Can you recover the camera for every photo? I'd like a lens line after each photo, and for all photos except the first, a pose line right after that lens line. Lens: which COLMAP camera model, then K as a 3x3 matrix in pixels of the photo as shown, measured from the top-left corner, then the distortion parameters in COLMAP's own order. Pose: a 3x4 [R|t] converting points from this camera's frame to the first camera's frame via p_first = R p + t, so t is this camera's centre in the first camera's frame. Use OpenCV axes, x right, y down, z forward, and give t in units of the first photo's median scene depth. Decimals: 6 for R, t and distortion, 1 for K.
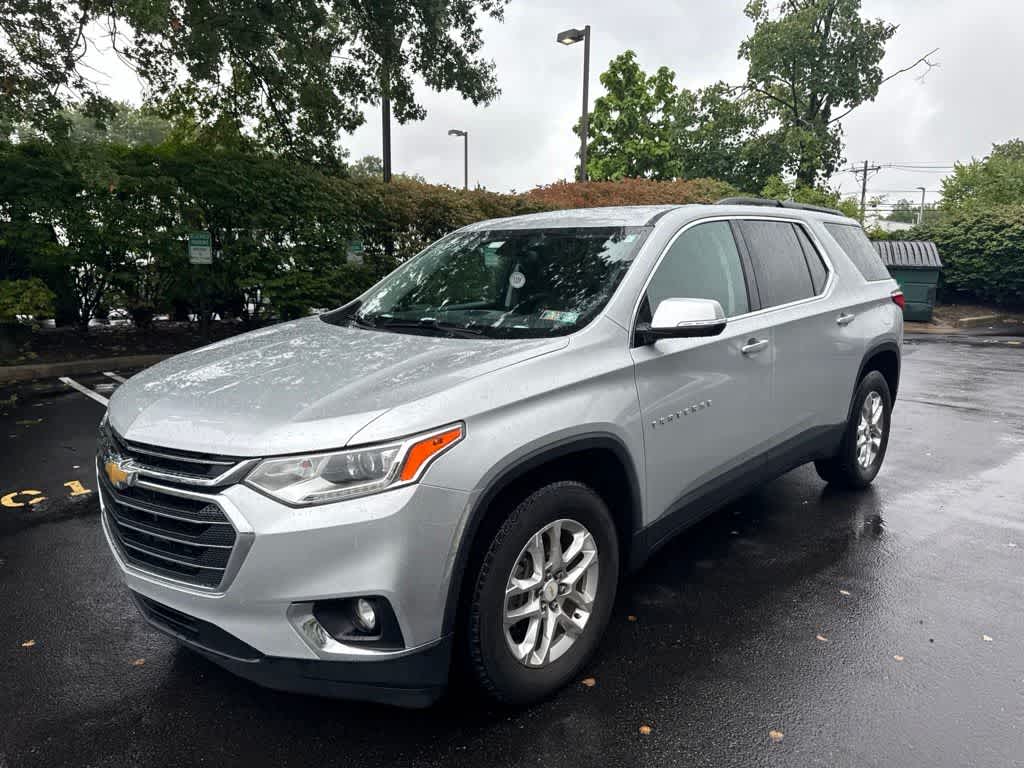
lens RADIAL K [[672.6, 0, 549.5], [0, 672.6, 382.8], [0, 0, 1]] dist [0.038026, -0.039573]
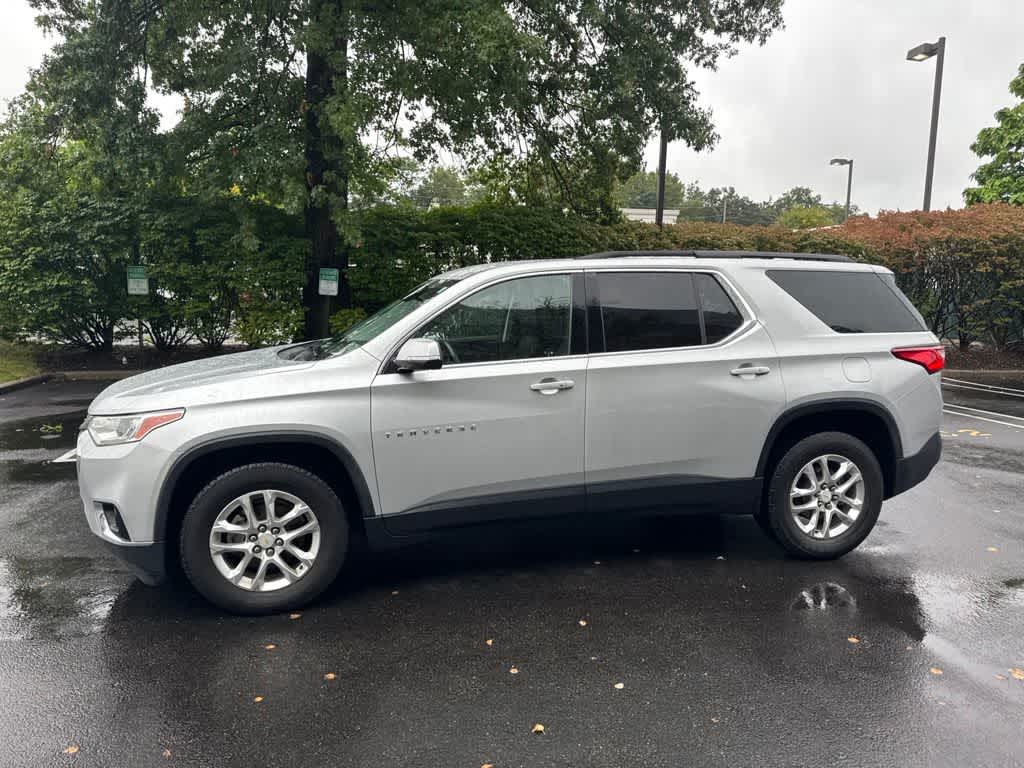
lens RADIAL K [[685.7, 0, 565.1], [0, 685.7, 383.4], [0, 0, 1]] dist [0.046164, -0.047836]
pose [[0.859389, 0.076530, -0.505563, 0.279025], [-0.102735, 0.994417, -0.024106, -0.010037], [0.500896, 0.072656, 0.862453, 0.010444]]
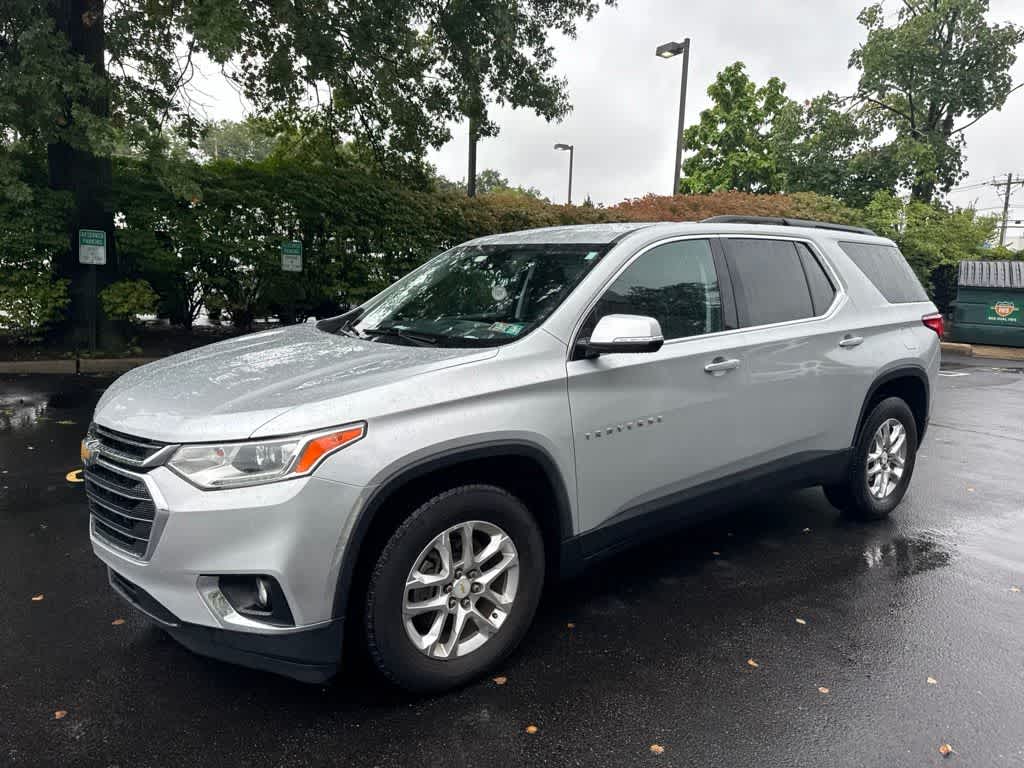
lens RADIAL K [[674.9, 0, 555.7], [0, 674.9, 387.6], [0, 0, 1]] dist [0.048089, -0.051272]
pose [[0.989227, 0.043834, -0.139670, 0.063208], [-0.045573, 0.998918, -0.009279, -0.000154], [0.139112, 0.015544, 0.990155, -0.006936]]
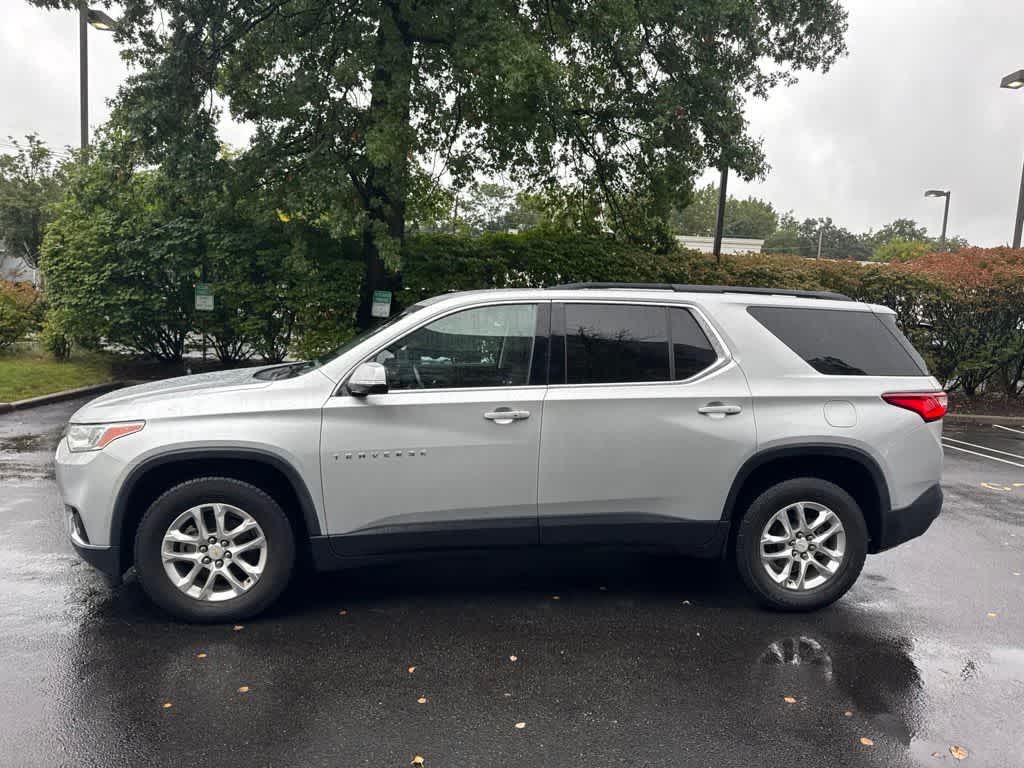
lens RADIAL K [[689.6, 0, 567.6], [0, 689.6, 400.1], [0, 0, 1]] dist [0.049693, -0.056982]
pose [[0.796368, 0.105674, -0.595509, 0.329322], [-0.150948, 0.988186, -0.026506, -0.019827], [0.585673, 0.111000, 0.802911, 0.045916]]
